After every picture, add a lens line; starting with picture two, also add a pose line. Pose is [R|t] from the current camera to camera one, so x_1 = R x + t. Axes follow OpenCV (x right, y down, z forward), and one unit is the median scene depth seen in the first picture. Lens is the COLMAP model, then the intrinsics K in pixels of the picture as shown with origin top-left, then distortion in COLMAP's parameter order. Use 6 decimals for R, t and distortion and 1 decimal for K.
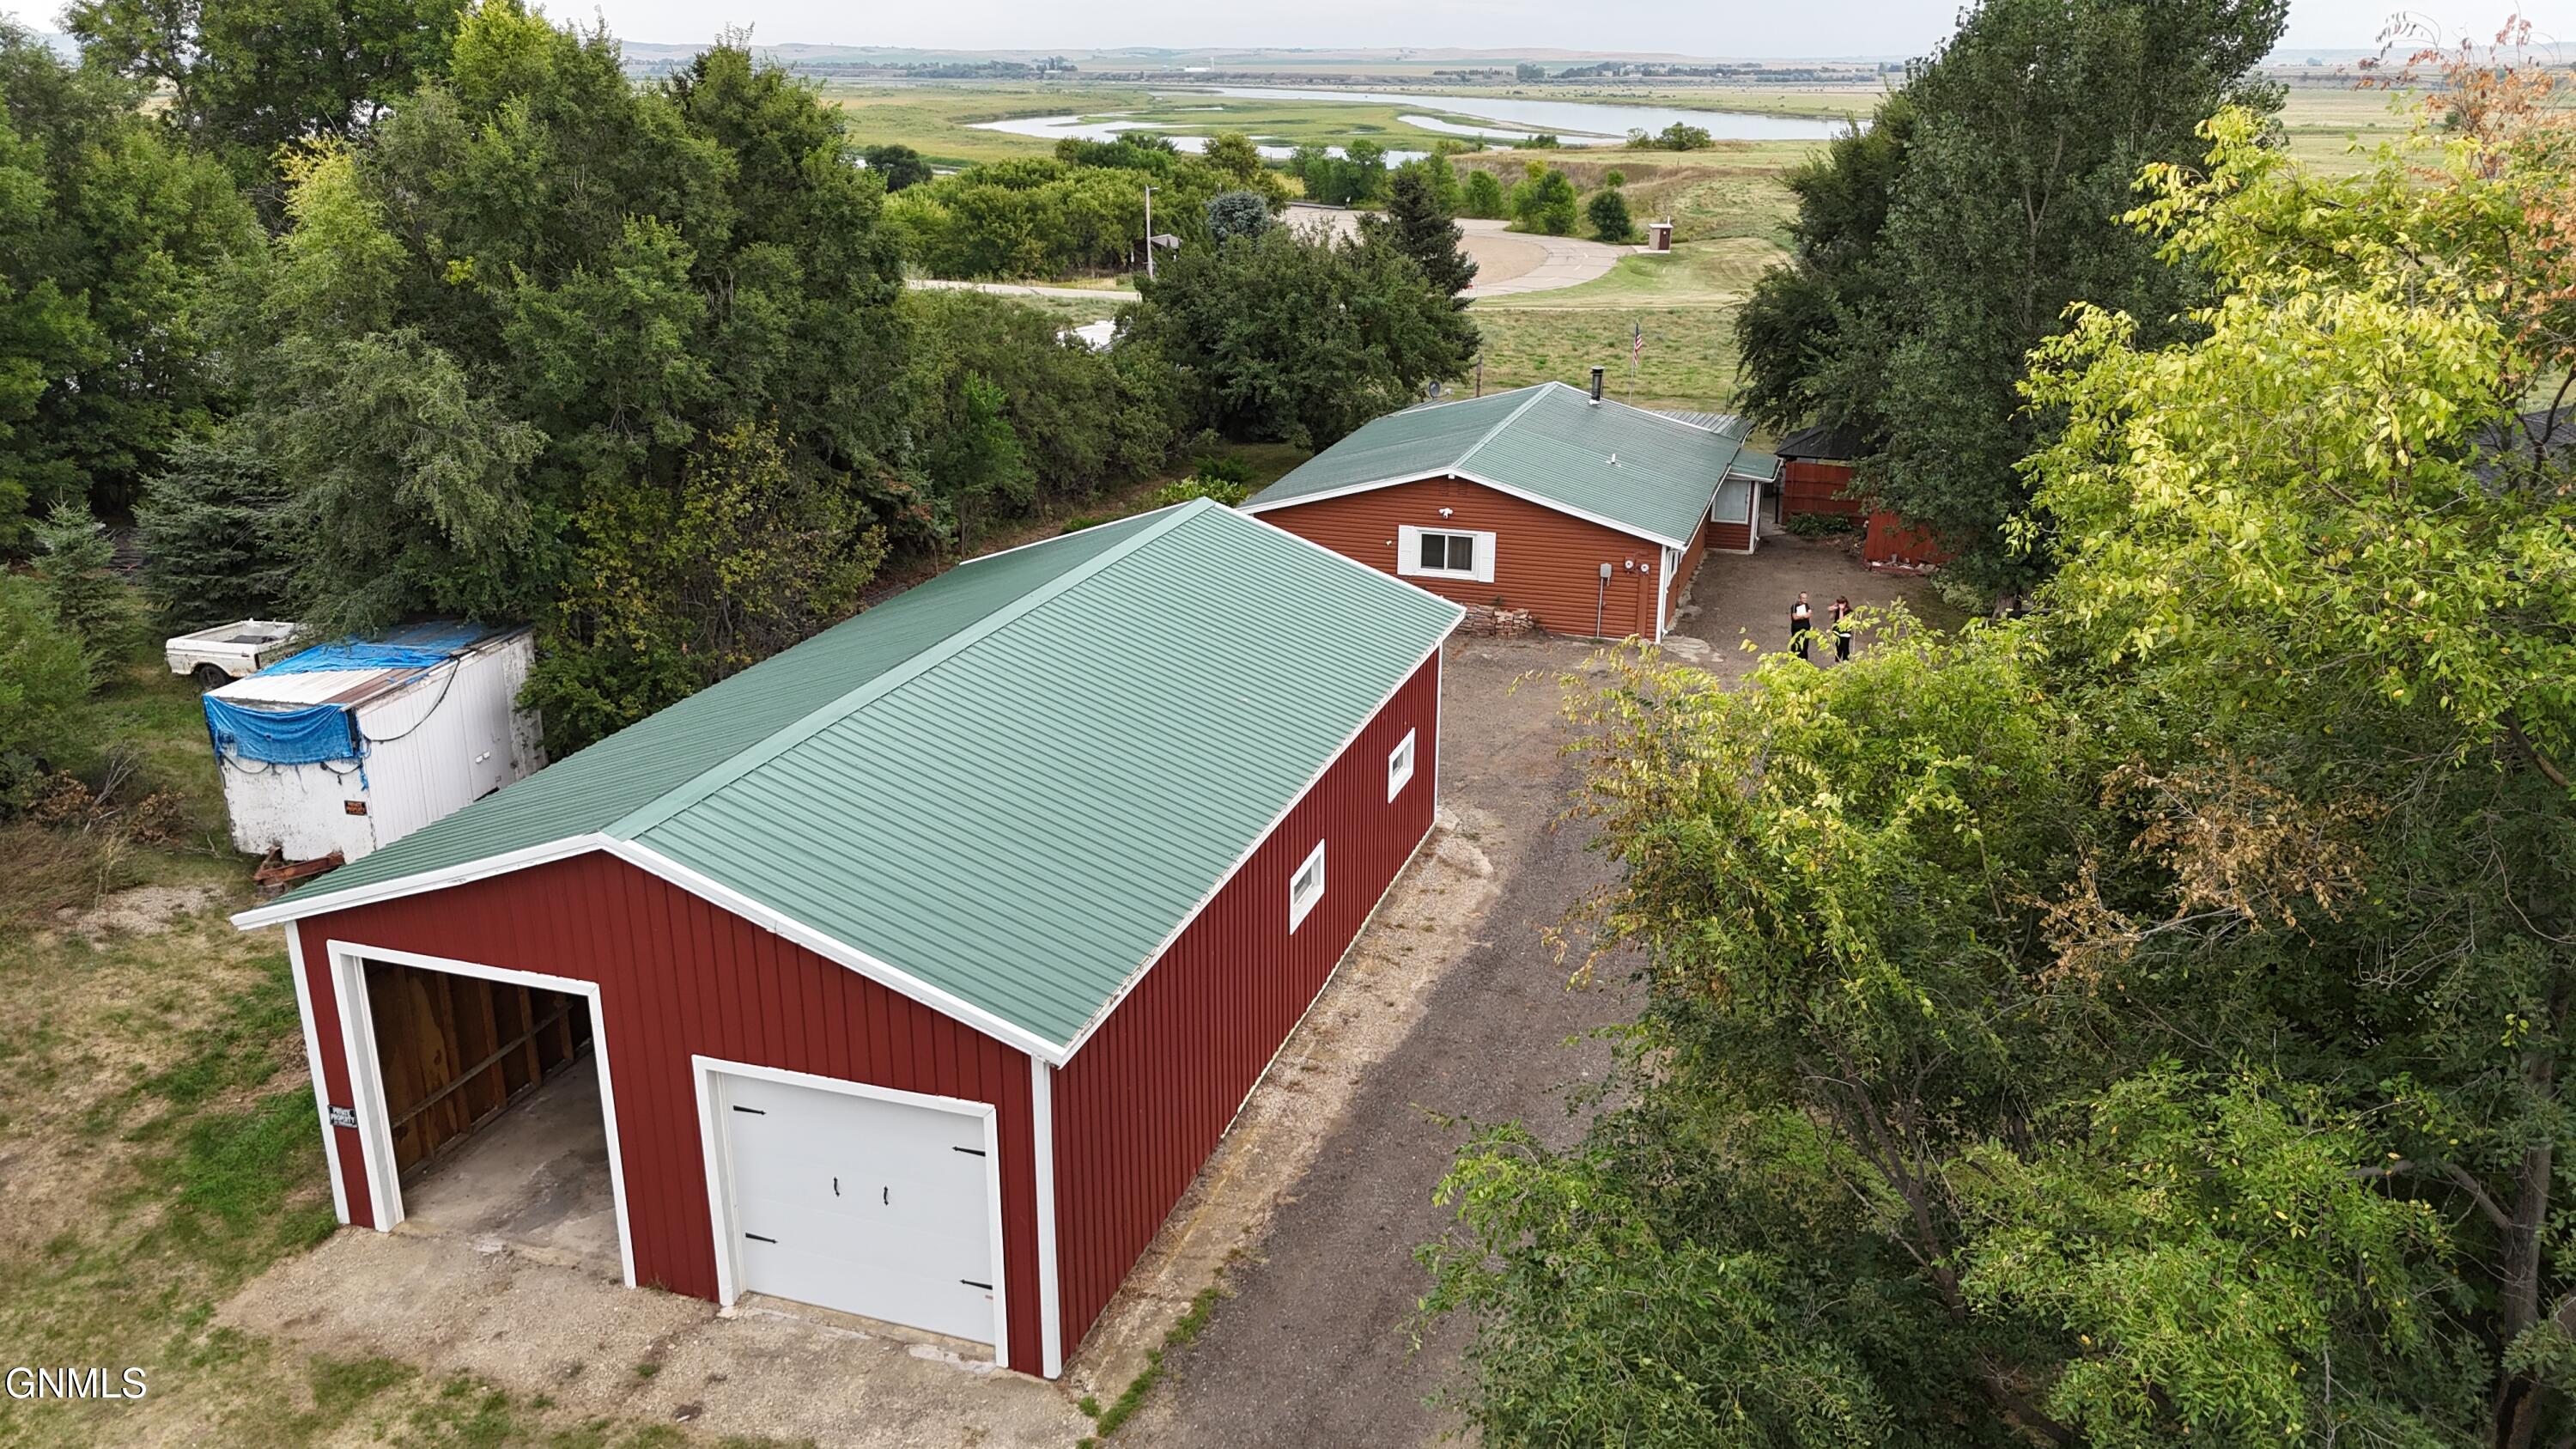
lens RADIAL K [[1896.2, 0, 1288.4], [0, 1896.2, 716.9], [0, 0, 1]] dist [0.067895, -0.066255]
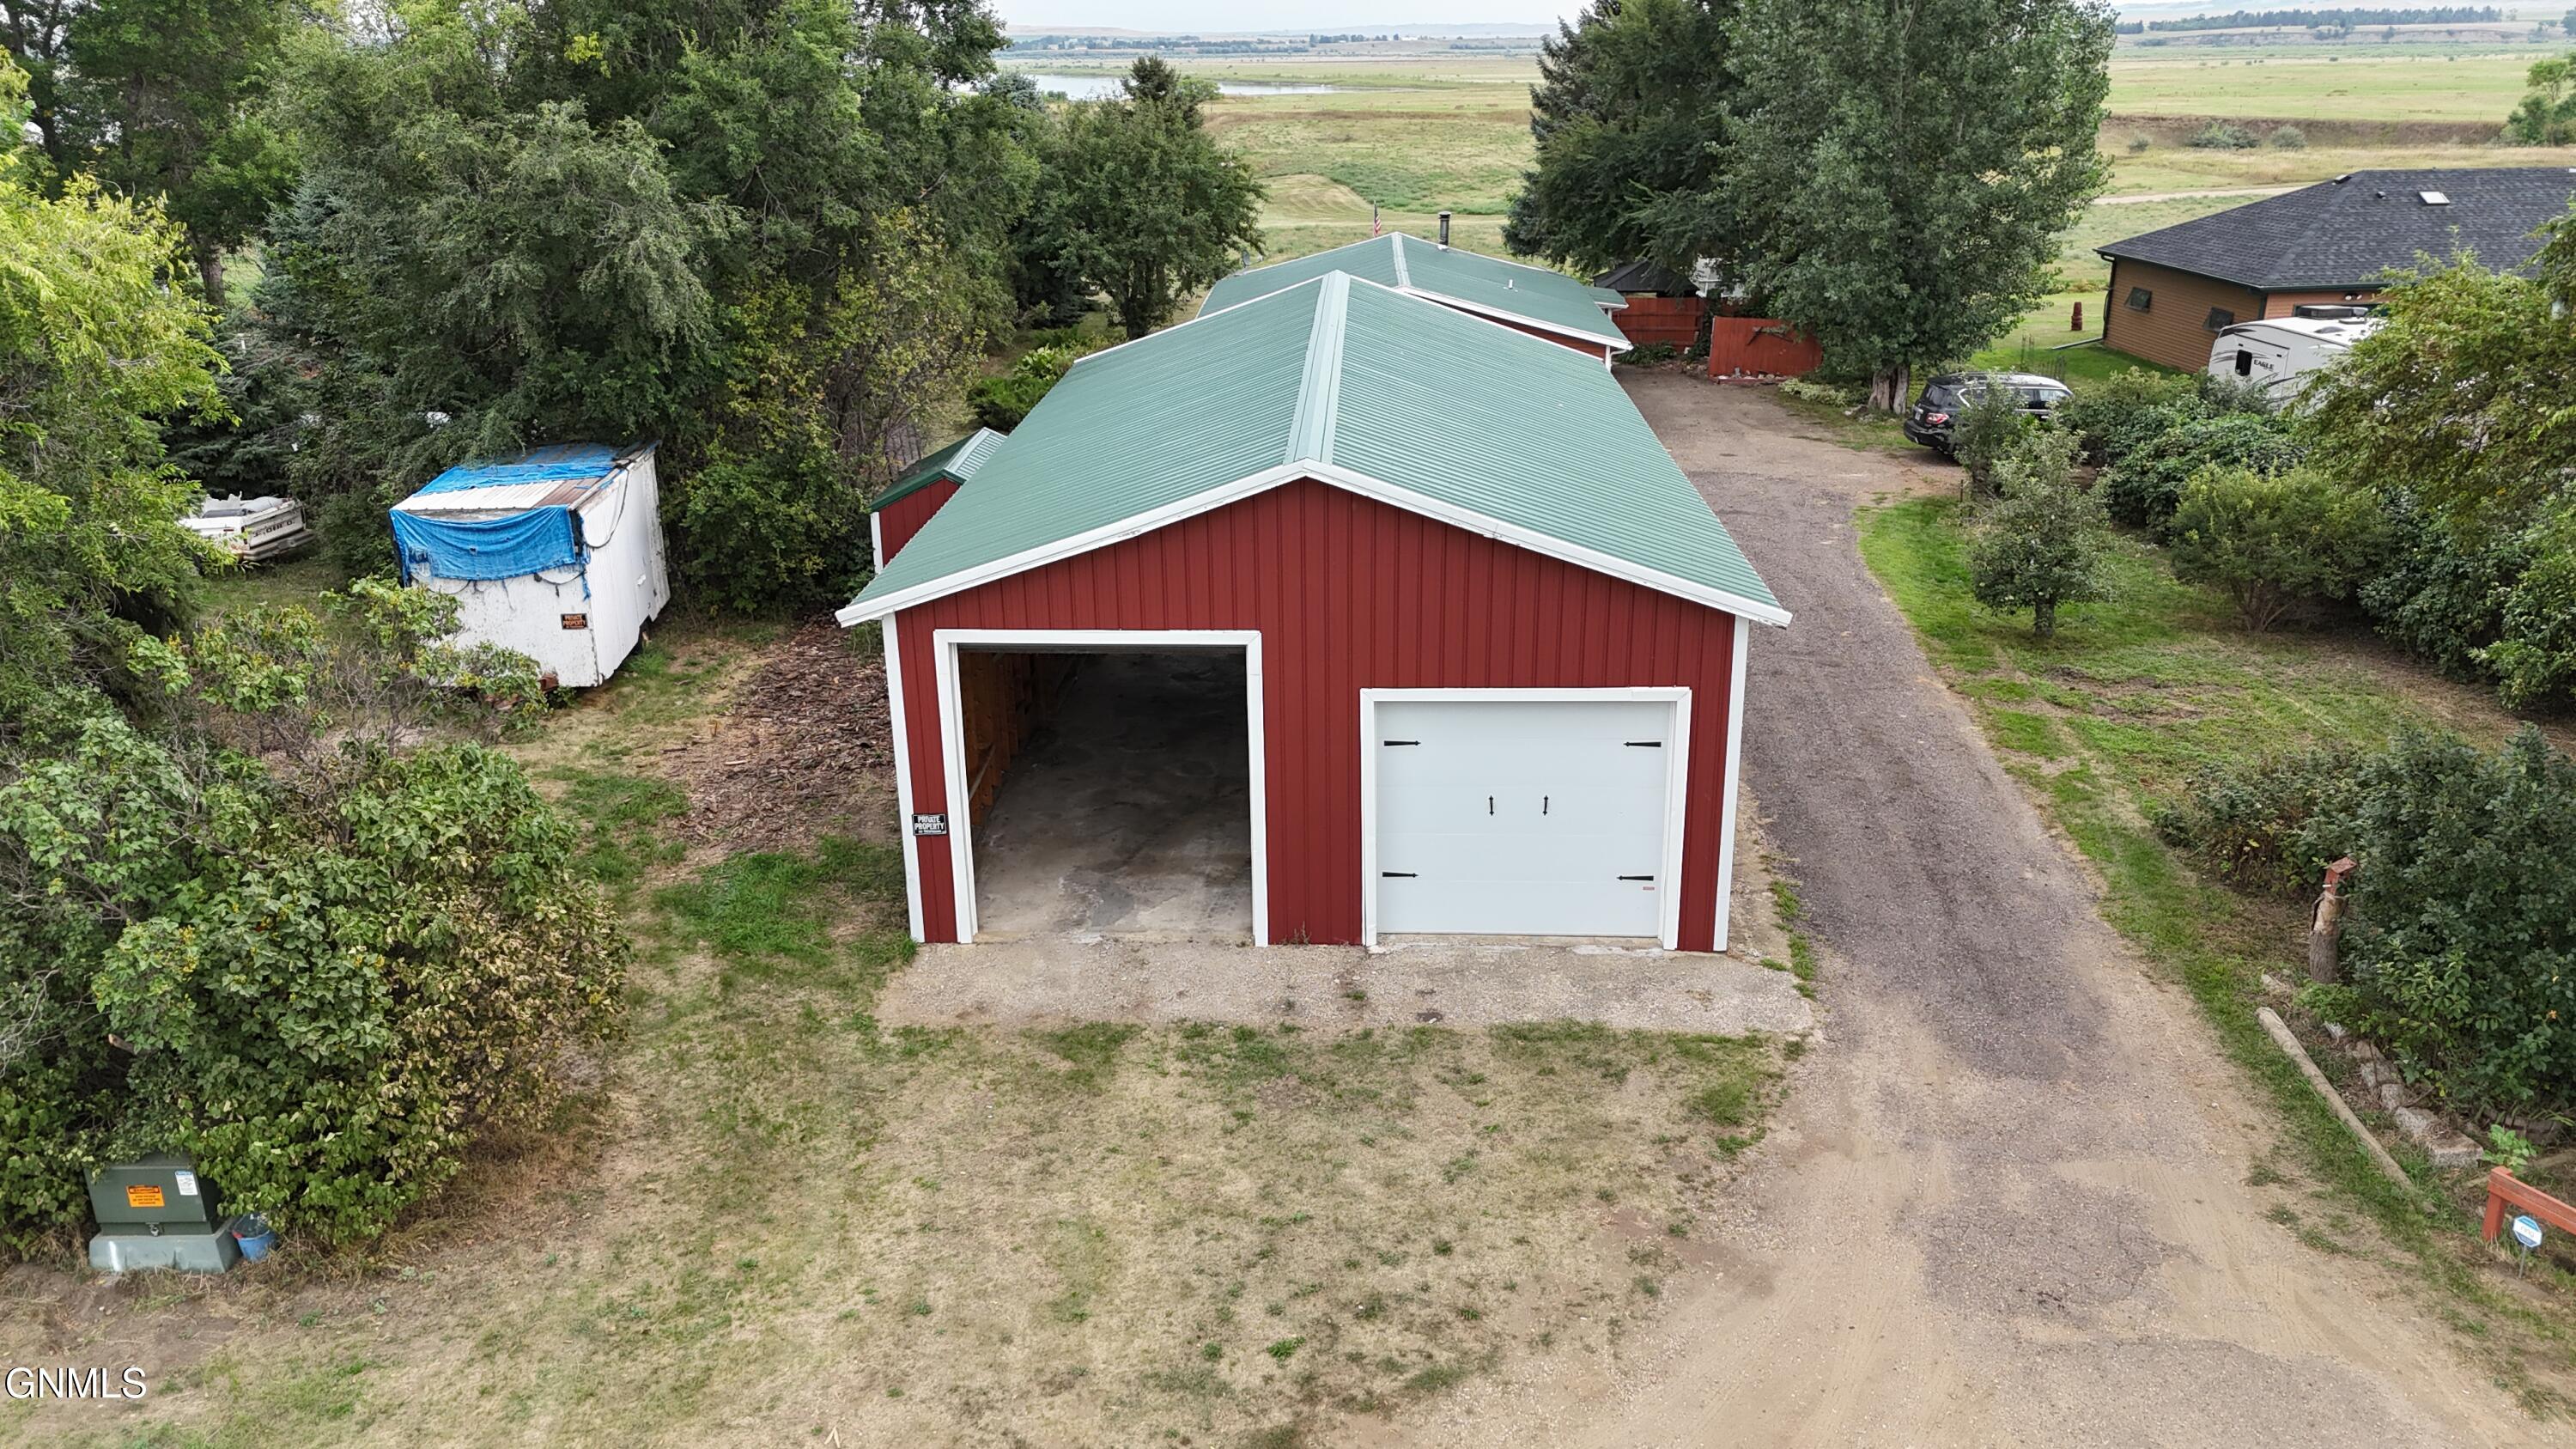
lens RADIAL K [[1896.2, 0, 1290.0], [0, 1896.2, 716.9], [0, 0, 1]] dist [0.067895, -0.066255]
pose [[0.961684, -0.104072, 0.253641, -0.259577], [0.101181, 0.994567, 0.024453, 0.069852], [-0.254808, 0.002147, 0.966989, 0.012353]]
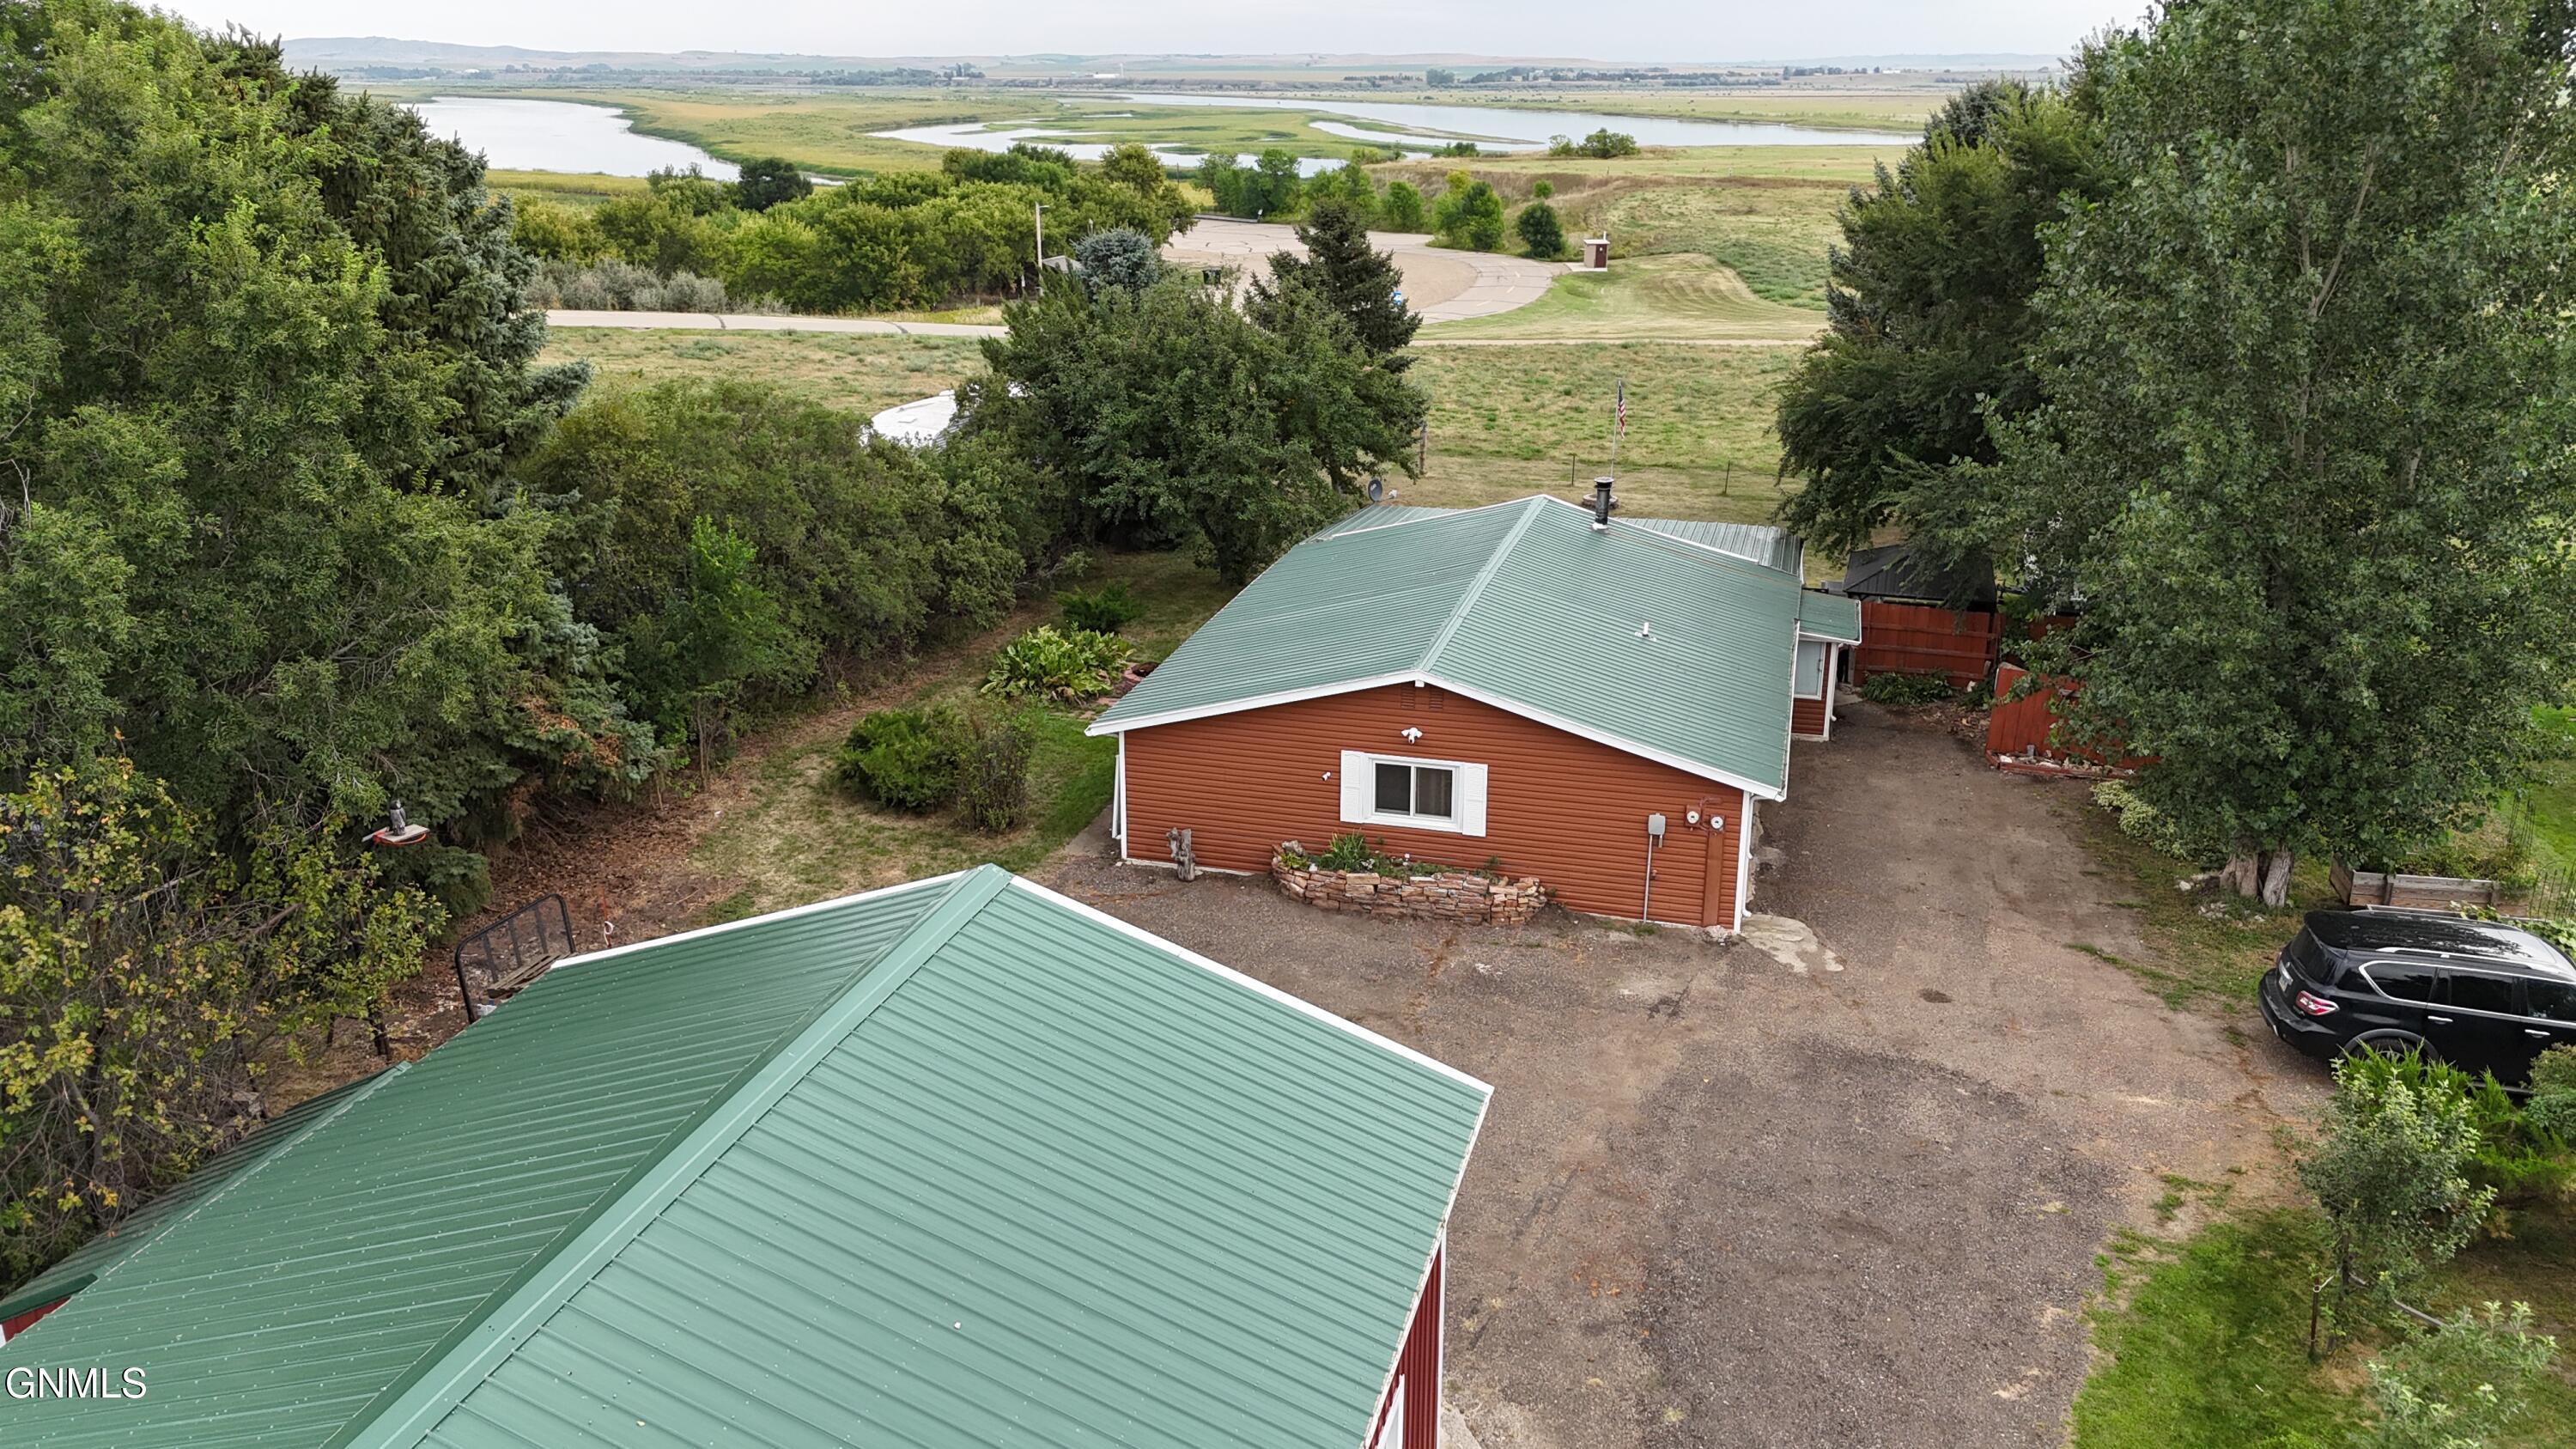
lens RADIAL K [[1896.2, 0, 1284.4], [0, 1896.2, 713.6], [0, 0, 1]] dist [0.067895, -0.066255]
pose [[0.999075, -0.017890, 0.039111, 0.012716], [0.018060, 0.999829, -0.003993, -0.113628], [-0.039033, 0.004695, 0.999227, 0.341395]]
